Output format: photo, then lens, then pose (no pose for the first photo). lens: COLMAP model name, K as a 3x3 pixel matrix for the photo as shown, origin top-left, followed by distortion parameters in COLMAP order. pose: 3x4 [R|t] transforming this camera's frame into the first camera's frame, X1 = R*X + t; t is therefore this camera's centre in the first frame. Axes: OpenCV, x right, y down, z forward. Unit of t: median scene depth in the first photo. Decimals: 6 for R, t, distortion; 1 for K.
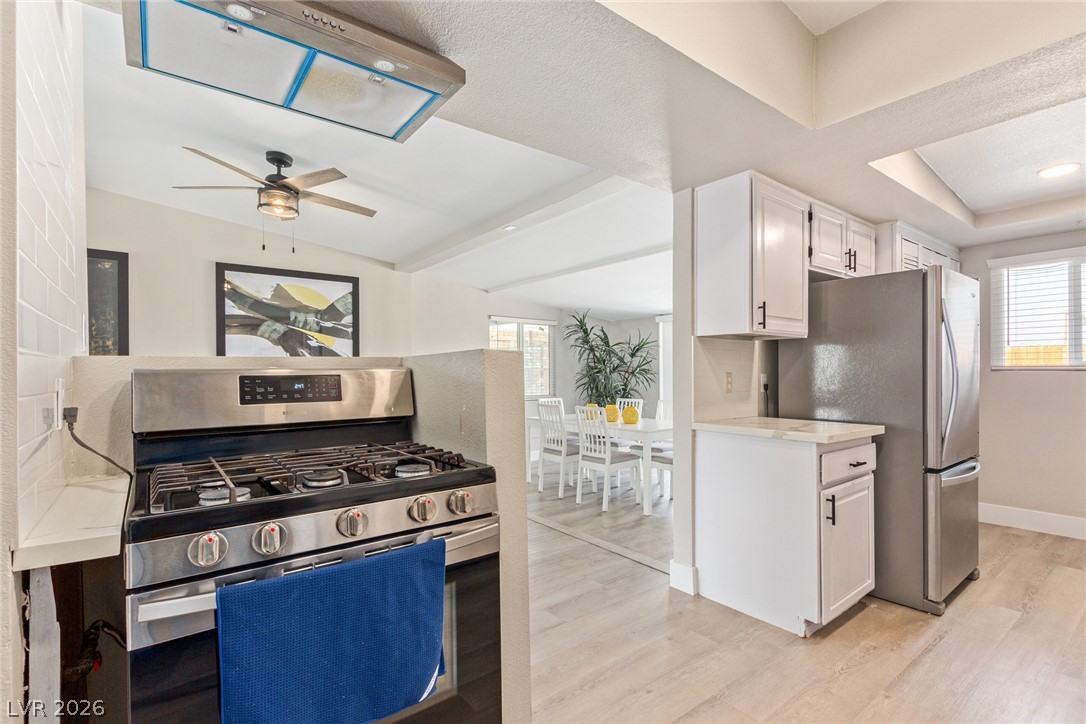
lens RADIAL K [[504.6, 0, 542.6], [0, 504.6, 374.3], [0, 0, 1]] dist [0.004004, -0.002596]
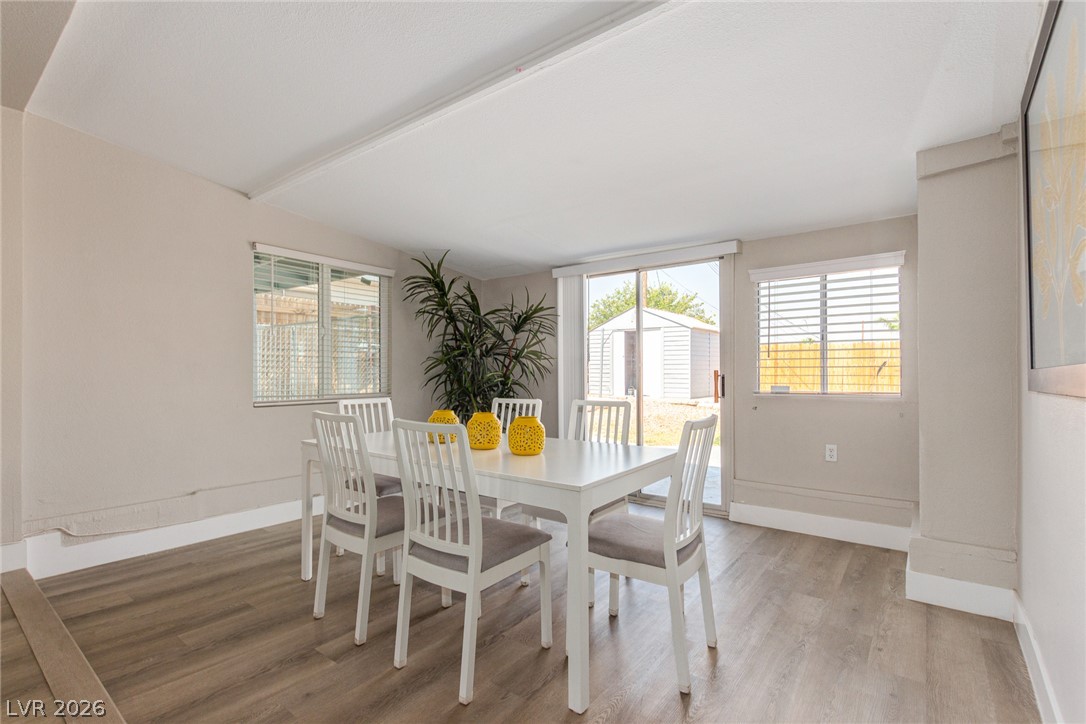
lens RADIAL K [[504.6, 0, 543.0], [0, 504.6, 362.0], [0, 0, 1]] dist [0.004004, -0.002596]
pose [[0.967755, 0.008287, 0.251758, 0.052762], [-0.003513, 0.999806, -0.019405, 0.015856], [-0.251870, 0.017895, 0.967596, 0.390156]]
